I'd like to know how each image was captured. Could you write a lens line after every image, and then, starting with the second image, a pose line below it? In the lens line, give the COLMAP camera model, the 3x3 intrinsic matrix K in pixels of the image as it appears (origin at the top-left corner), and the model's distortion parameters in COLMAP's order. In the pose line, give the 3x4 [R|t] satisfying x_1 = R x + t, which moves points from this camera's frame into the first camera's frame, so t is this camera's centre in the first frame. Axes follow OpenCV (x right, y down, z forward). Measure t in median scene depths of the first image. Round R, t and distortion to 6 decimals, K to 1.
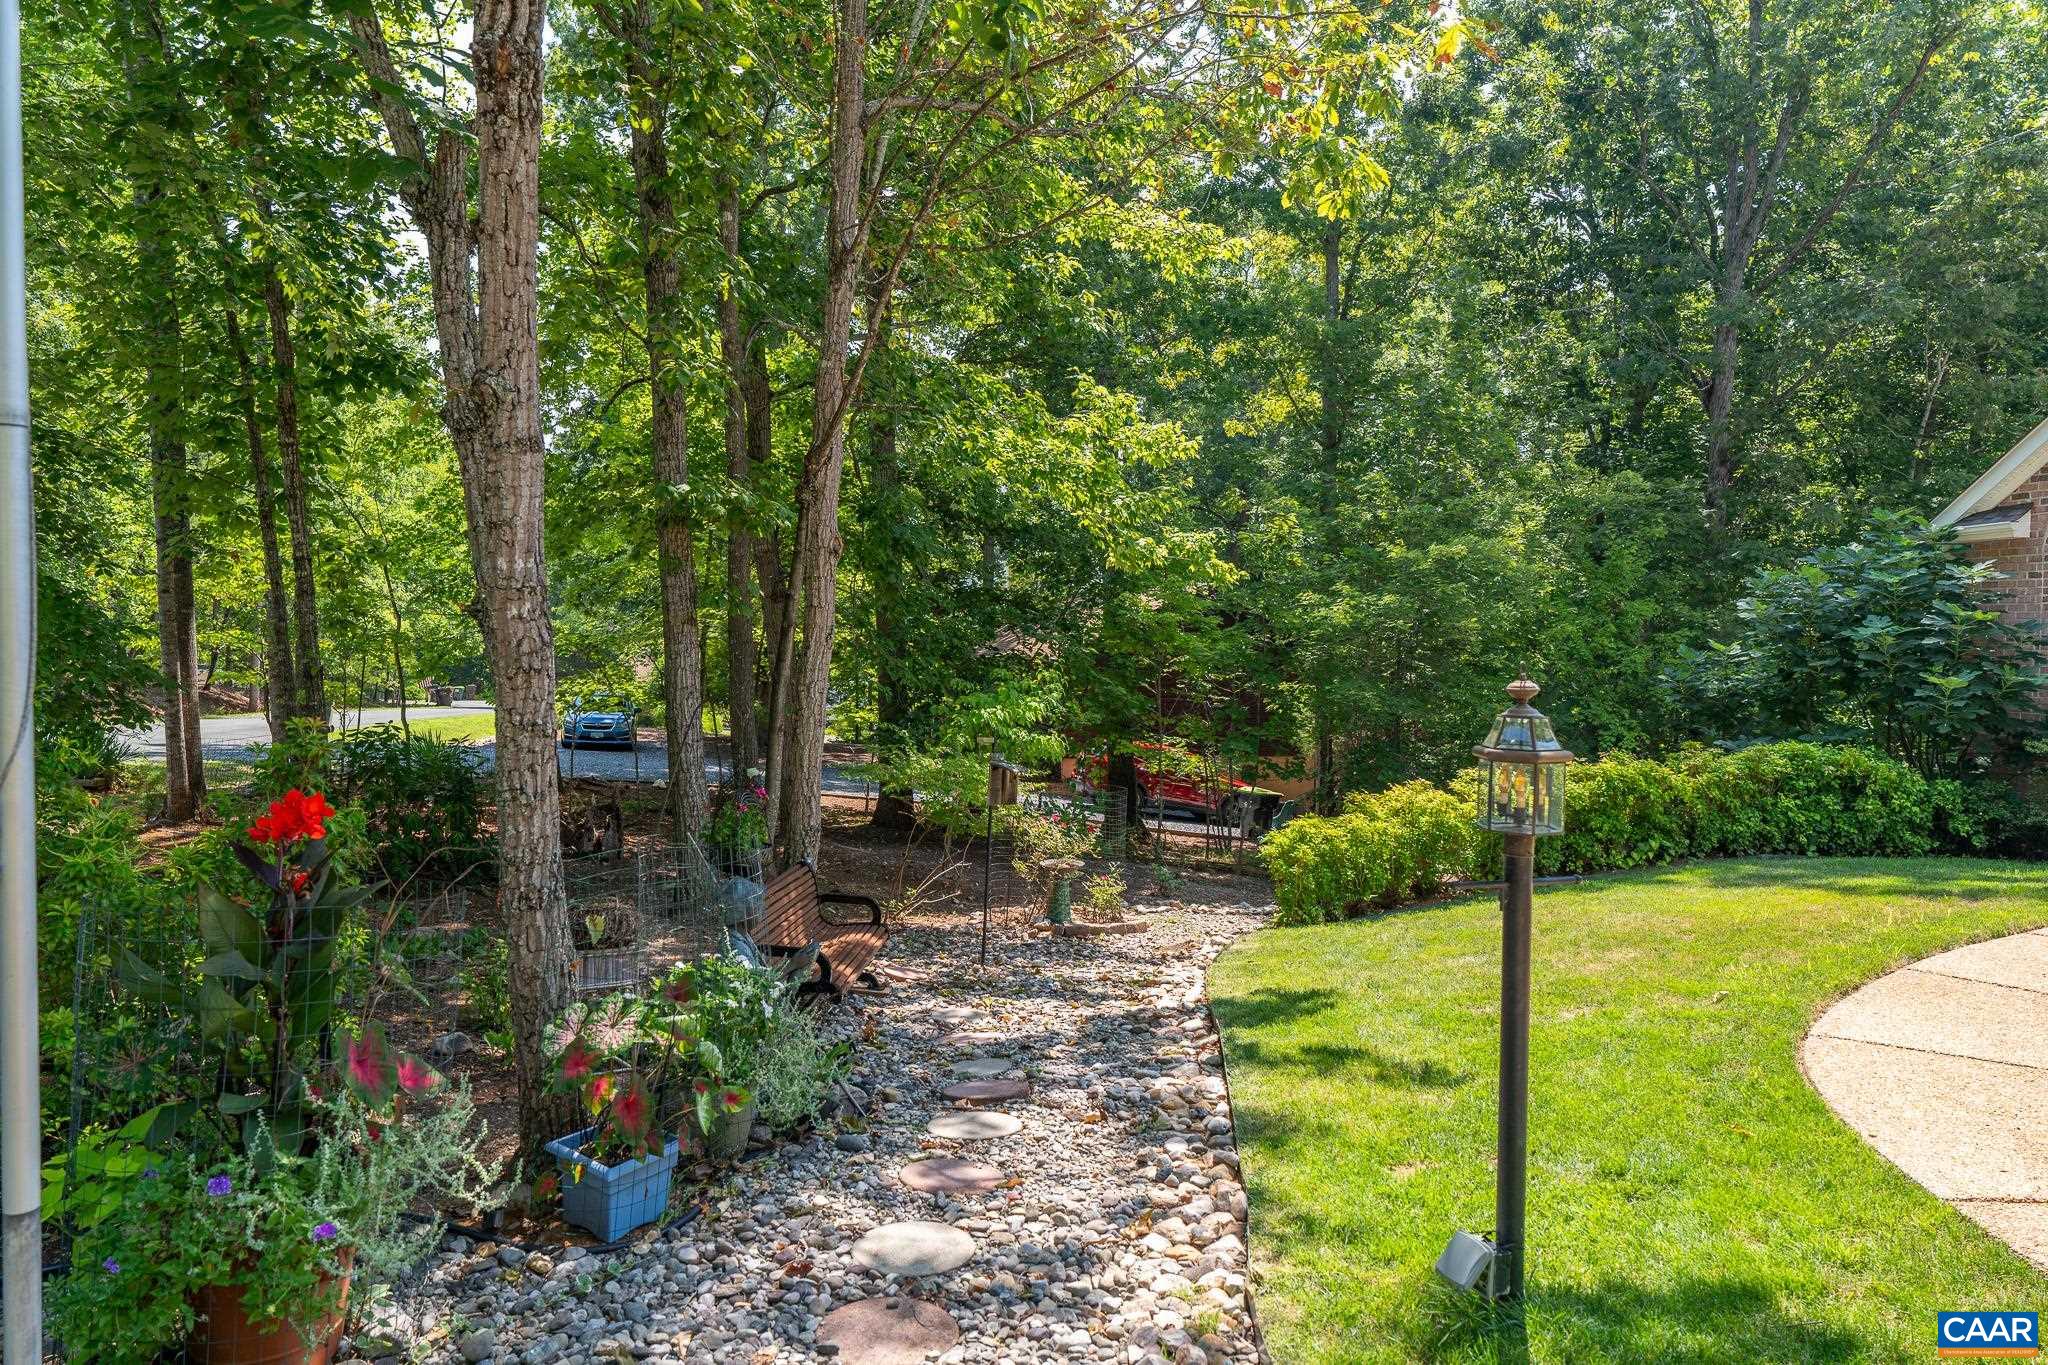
lens RADIAL K [[1292.0, 0, 1018.9], [0, 1292.0, 678.8], [0, 0, 1]] dist [0.005533, 0.000987]
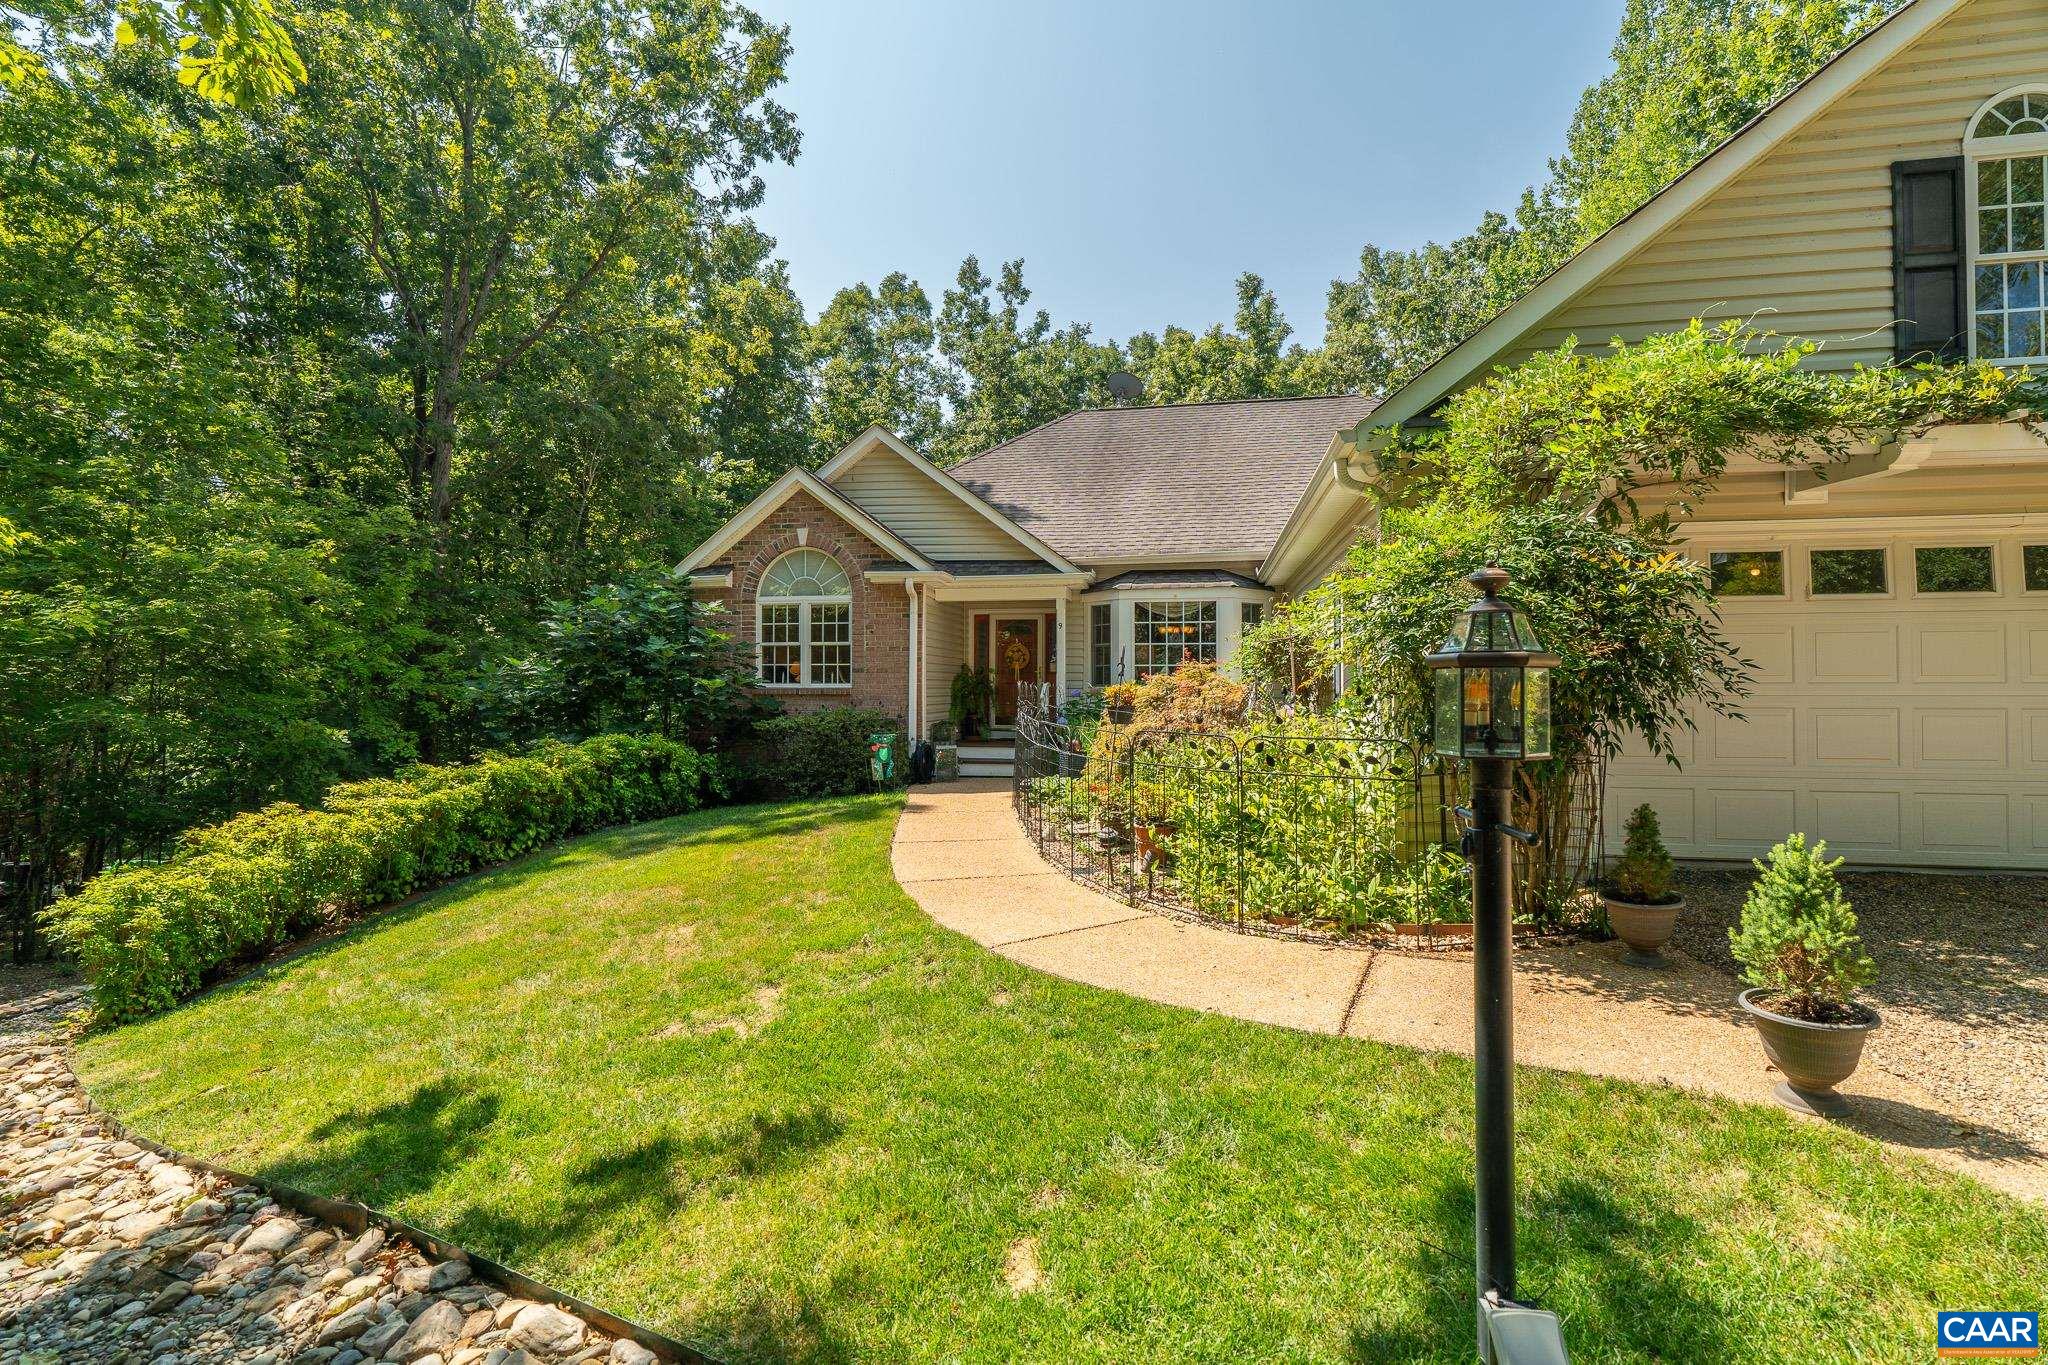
lens RADIAL K [[919.3, 0, 1018.8], [0, 919.3, 670.4], [0, 0, 1]] dist [-0.007502, 0.002331]
pose [[0.383762, 0.003691, 0.923425, -0.072158], [0.035061, 0.999213, -0.018565, 0.018297], [-0.922766, 0.039501, 0.383331, 0.309466]]
